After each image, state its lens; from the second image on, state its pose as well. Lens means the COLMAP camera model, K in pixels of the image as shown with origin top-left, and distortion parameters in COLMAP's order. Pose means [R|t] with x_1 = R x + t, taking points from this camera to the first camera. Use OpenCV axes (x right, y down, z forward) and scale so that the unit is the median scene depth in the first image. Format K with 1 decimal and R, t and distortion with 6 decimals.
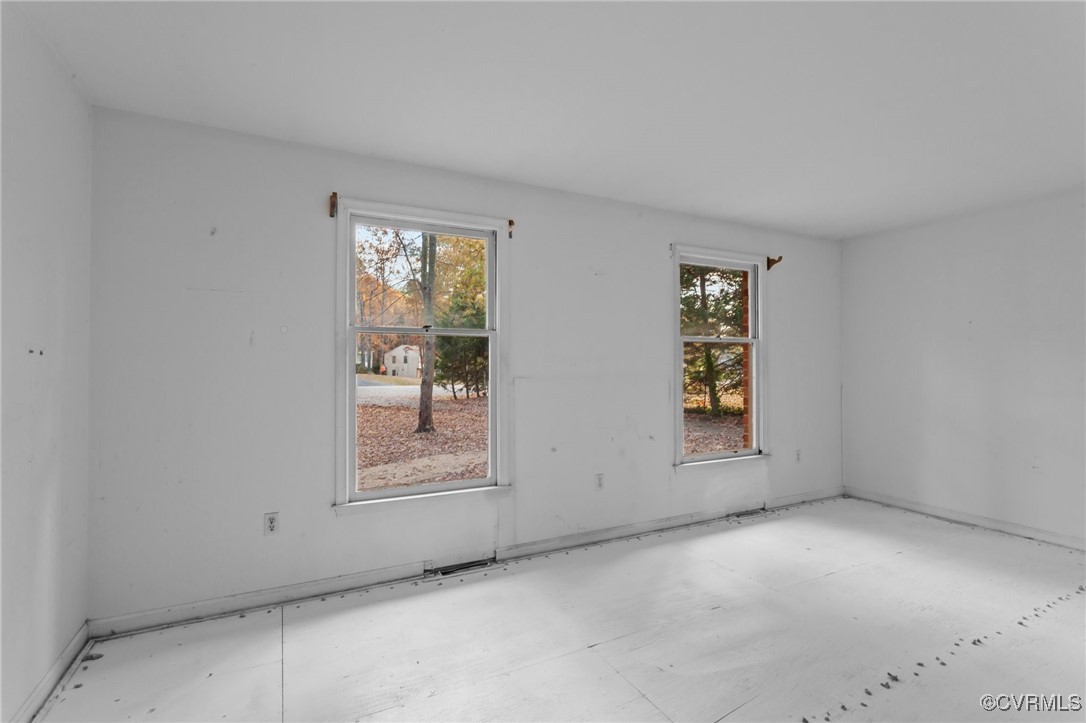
lens RADIAL K [[519.7, 0, 550.0], [0, 519.7, 359.1], [0, 0, 1]] dist [0.001310, 0.000431]
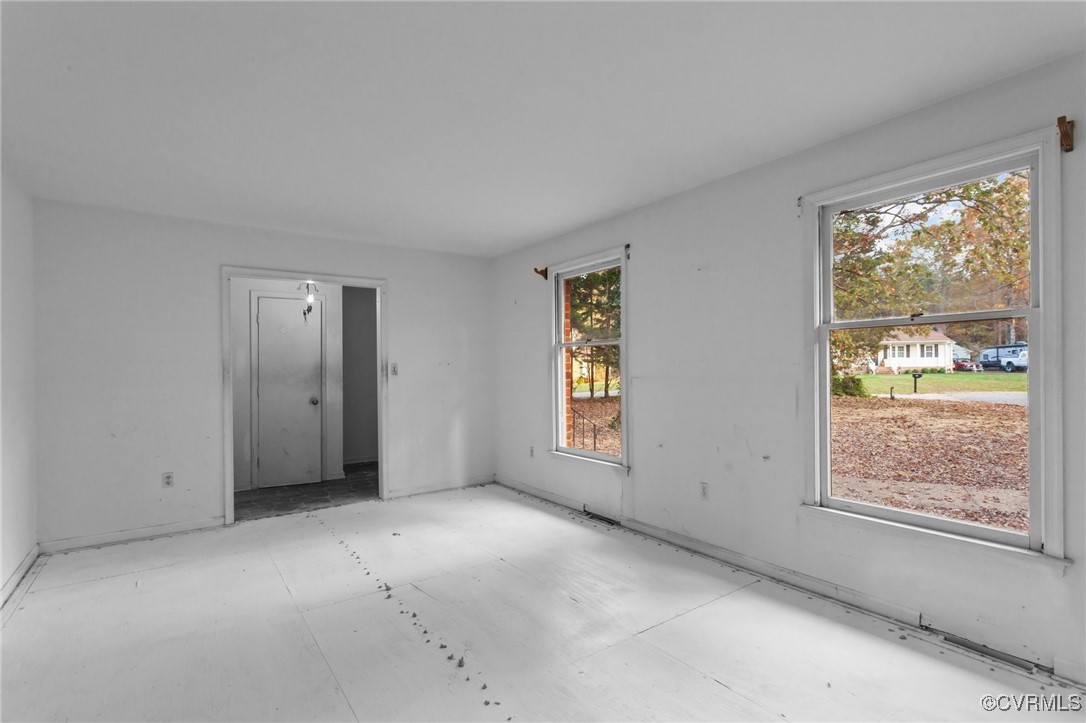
lens RADIAL K [[527.1, 0, 543.4], [0, 527.1, 371.7], [0, 0, 1]] dist [0.002292, 0.001337]
pose [[0.123790, 0.006276, -0.992289, 1.008083], [0.019284, 0.999776, 0.008729, 0.007689], [0.992121, -0.020215, 0.123642, 0.605384]]
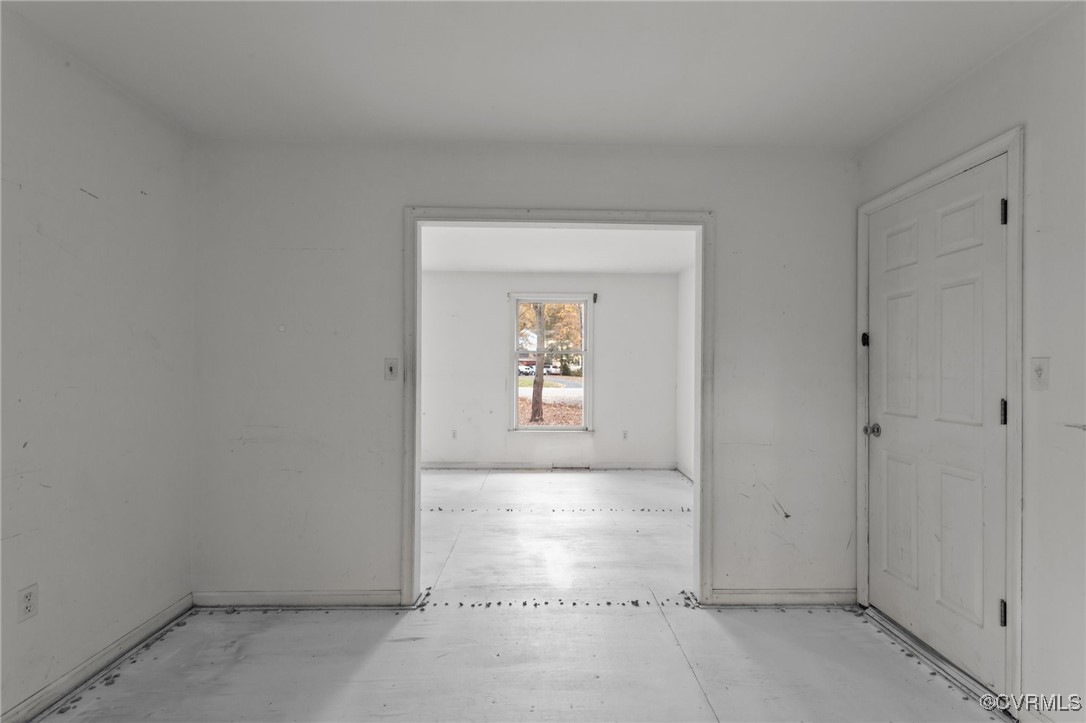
lens RADIAL K [[527.1, 0, 543.4], [0, 527.1, 371.7], [0, 0, 1]] dist [0.002292, 0.001337]
pose [[0.892997, 0.010408, -0.449942, 1.169951], [-0.003782, 0.999871, 0.015624, -0.004810], [0.450047, -0.012251, 0.892921, -0.451178]]
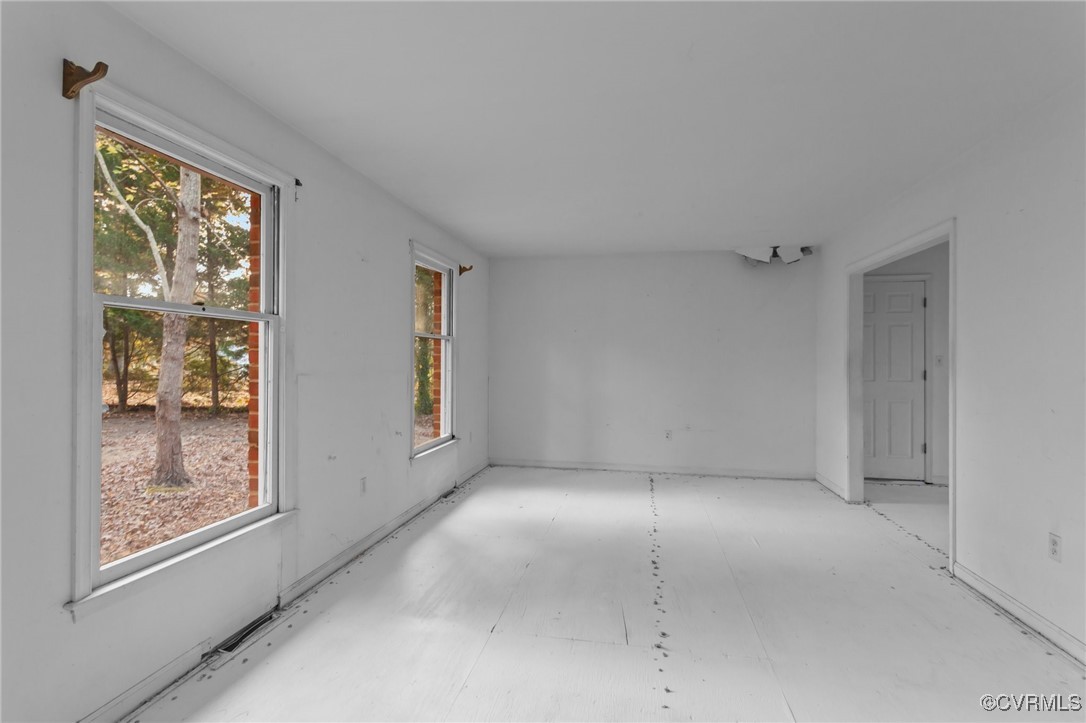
lens RADIAL K [[522.2, 0, 557.1], [0, 522.2, 359.0], [0, 0, 1]] dist [0.029780, -0.000094]
pose [[0.606420, 0.003450, 0.795137, -0.440379], [-0.013963, 0.999883, 0.006310, -0.000038], [-0.795022, -0.014929, 0.606397, 0.168265]]
